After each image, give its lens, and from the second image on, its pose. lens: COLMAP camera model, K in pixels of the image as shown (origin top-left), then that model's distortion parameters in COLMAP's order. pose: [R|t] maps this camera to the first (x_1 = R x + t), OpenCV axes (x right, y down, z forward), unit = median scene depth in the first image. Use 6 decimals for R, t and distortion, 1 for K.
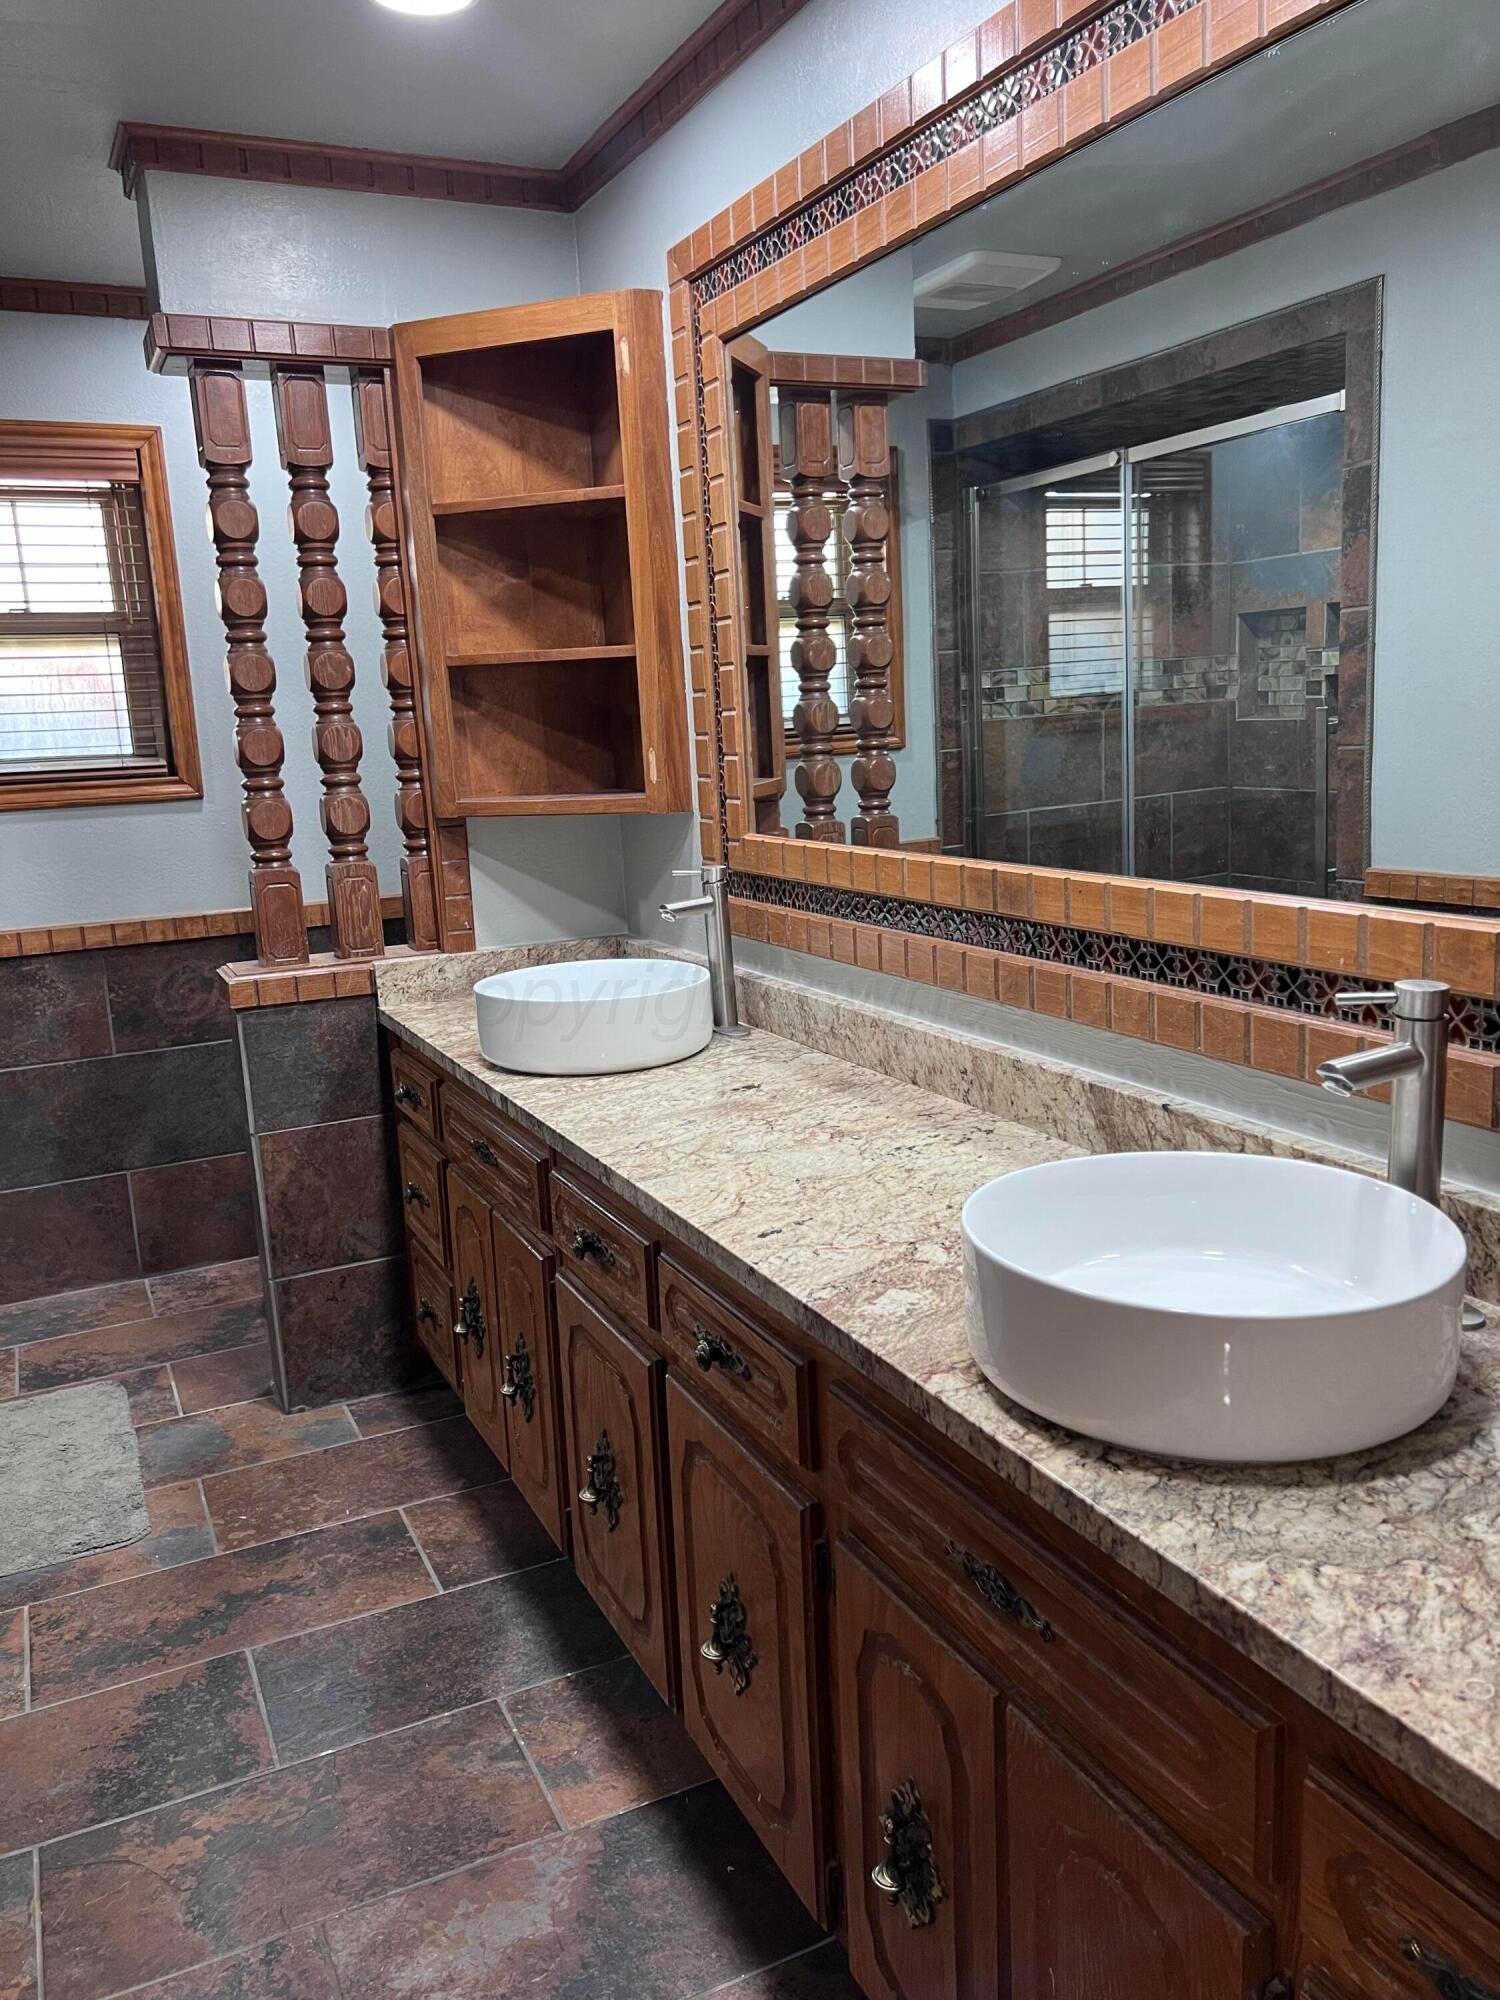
lens RADIAL K [[1512.1, 0, 752.2], [0, 1512.1, 1002.3], [0, 0, 1]] dist [0.005818, -0.019516]
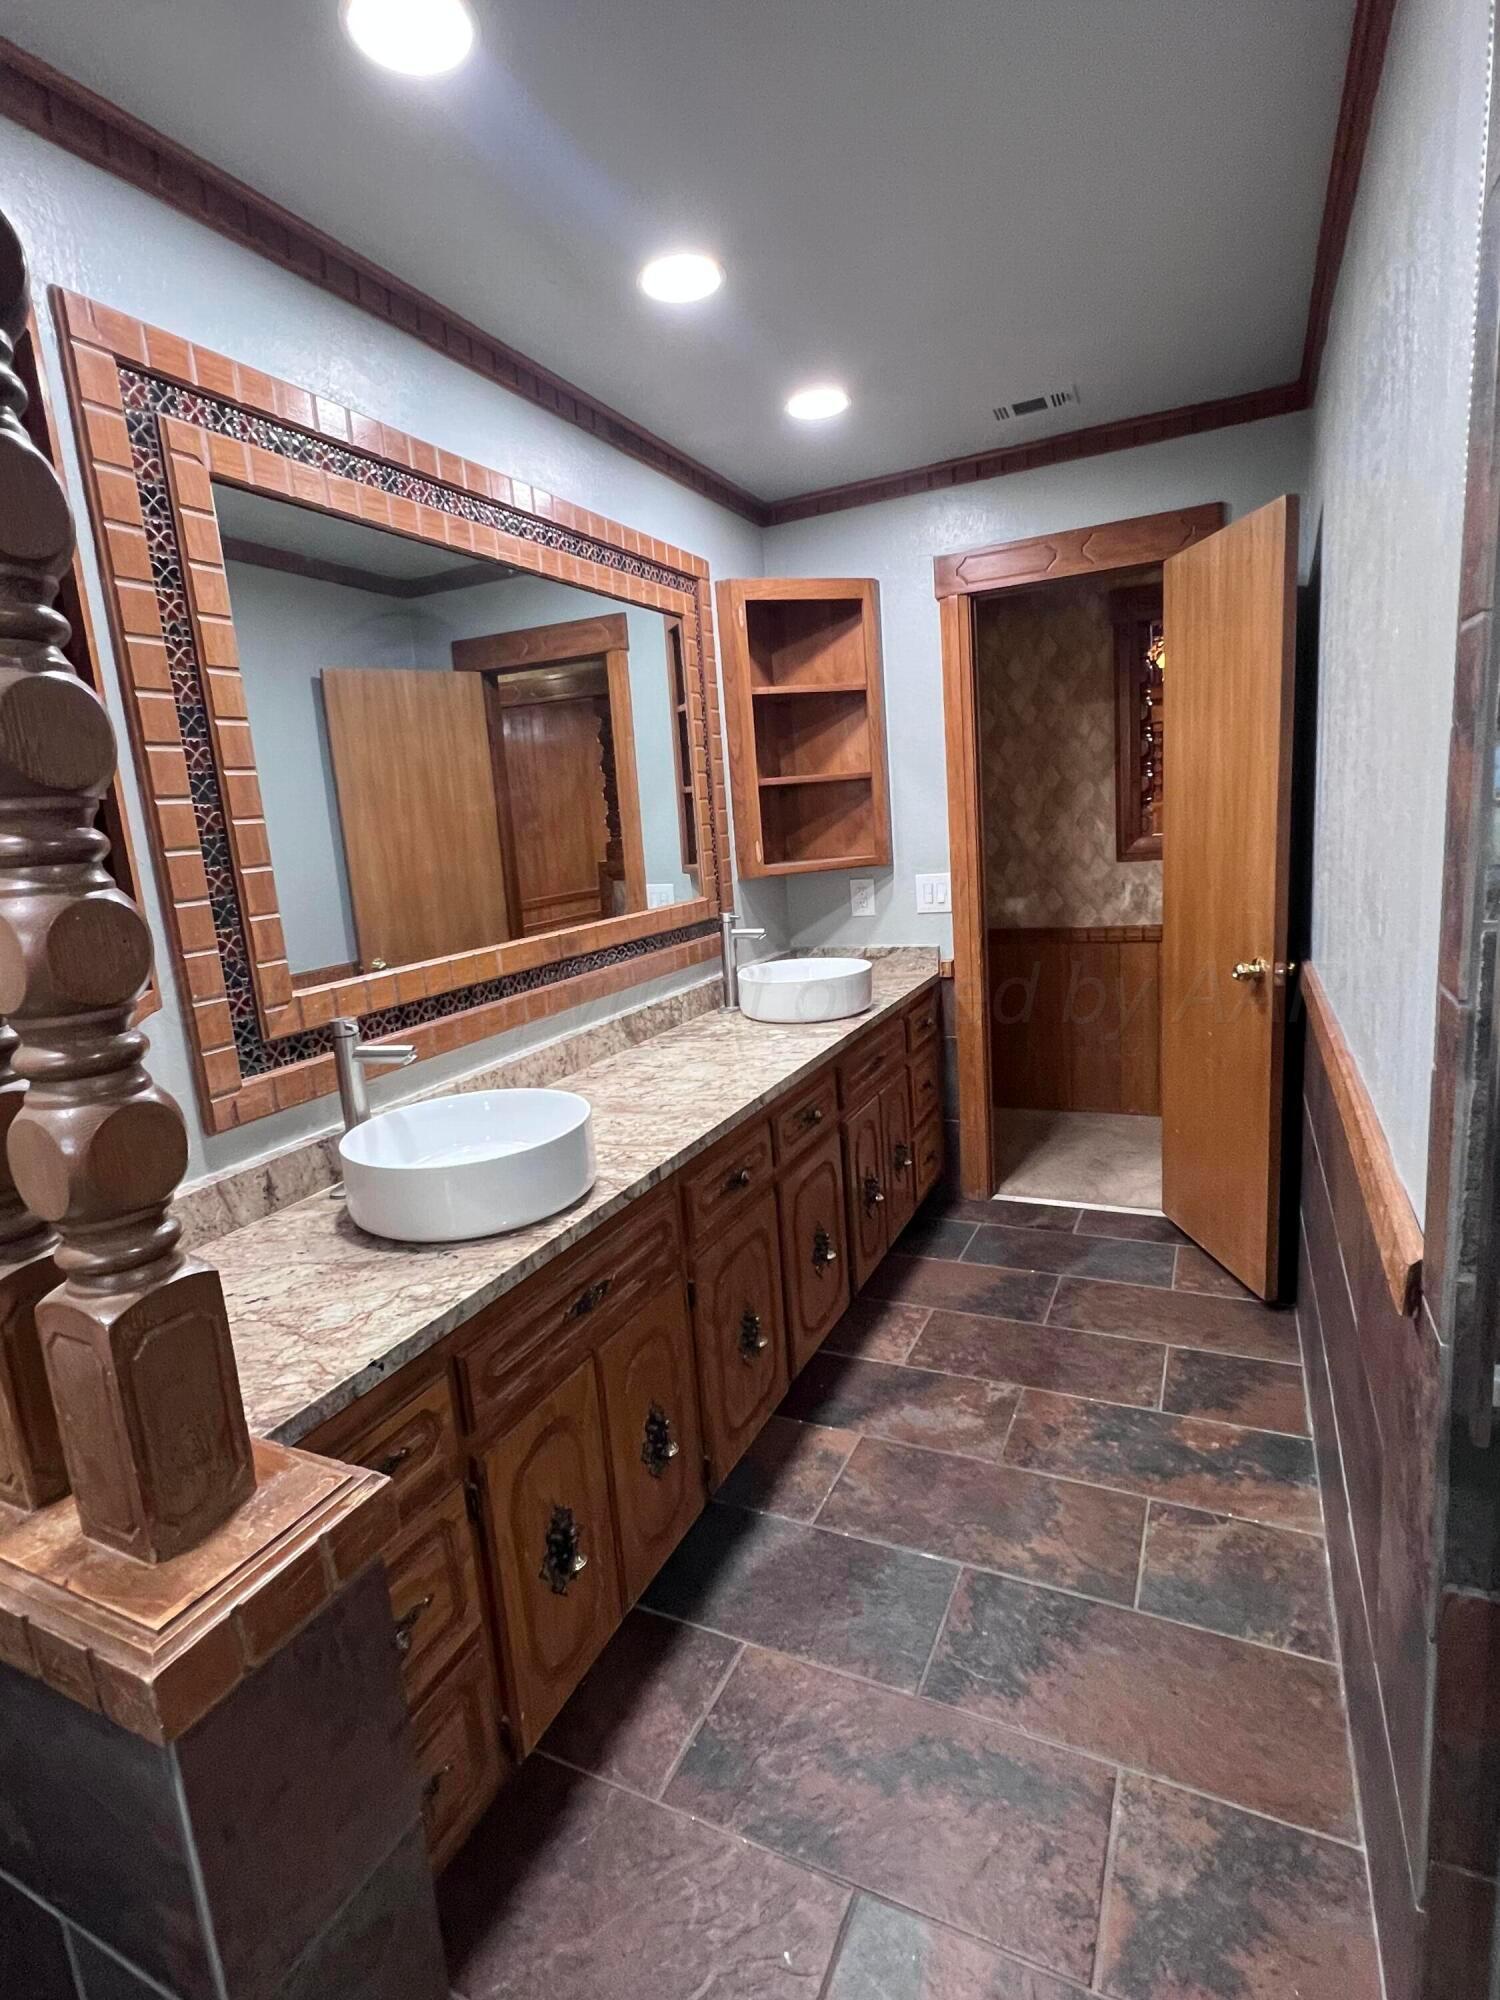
lens RADIAL K [[989.7, 0, 748.9], [0, 989.7, 991.1], [0, 0, 1]] dist [-0.000268, -0.000057]
pose [[-0.620462, -0.052852, 0.782453, -0.866134], [0.246526, 0.934004, 0.258577, -0.264084], [-0.744481, 0.353333, -0.566484, 1.461740]]
